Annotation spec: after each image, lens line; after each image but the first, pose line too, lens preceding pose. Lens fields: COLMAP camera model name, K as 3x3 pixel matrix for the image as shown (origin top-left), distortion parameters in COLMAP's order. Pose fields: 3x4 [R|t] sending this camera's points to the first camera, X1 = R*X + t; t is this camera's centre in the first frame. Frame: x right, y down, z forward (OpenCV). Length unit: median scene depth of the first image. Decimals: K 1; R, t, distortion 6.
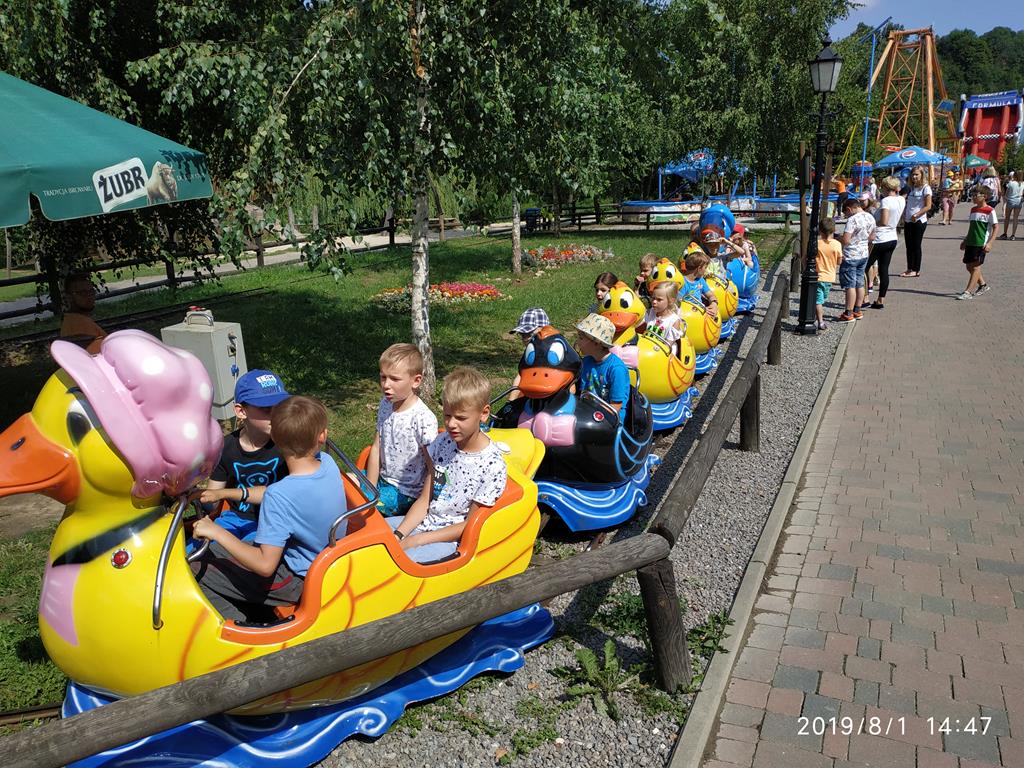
lens RADIAL K [[745.1, 0, 500.3], [0, 745.1, 388.4], [0, 0, 1]] dist [-0.001973, -0.009410]
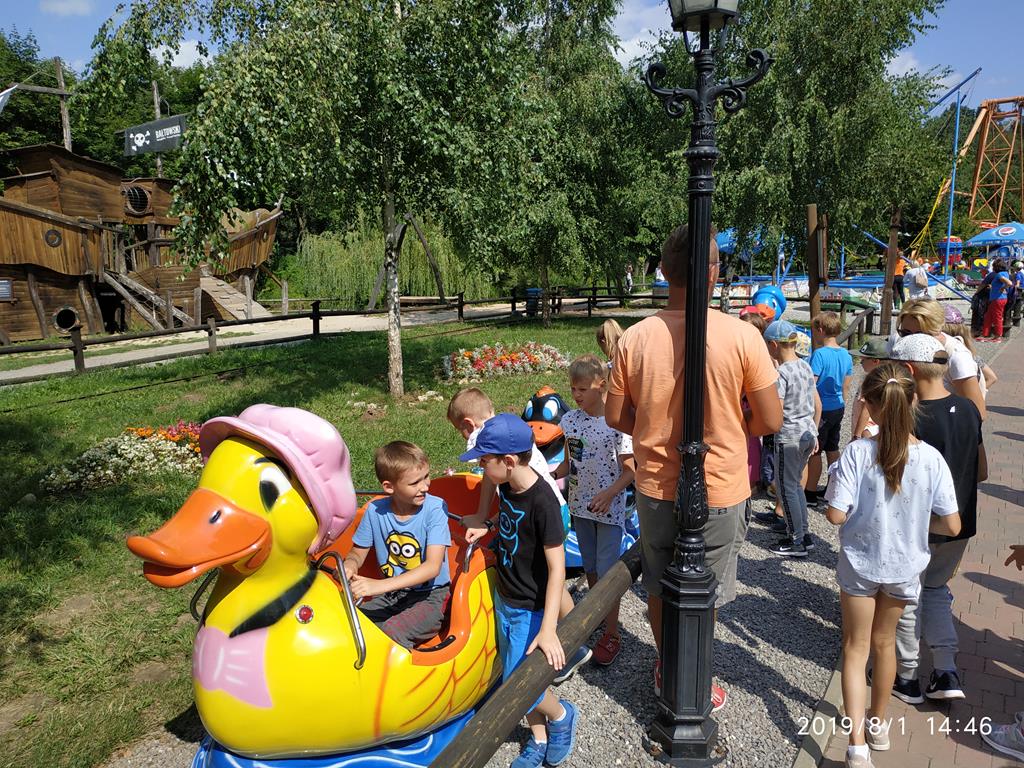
lens RADIAL K [[745.1, 0, 500.3], [0, 745.1, 388.4], [0, 0, 1]] dist [-0.001973, -0.009410]
pose [[0.994369, 0.030027, -0.101630, 0.431423], [-0.039240, 0.995177, -0.089902, -0.241777], [0.098440, 0.093384, 0.990752, 0.784205]]
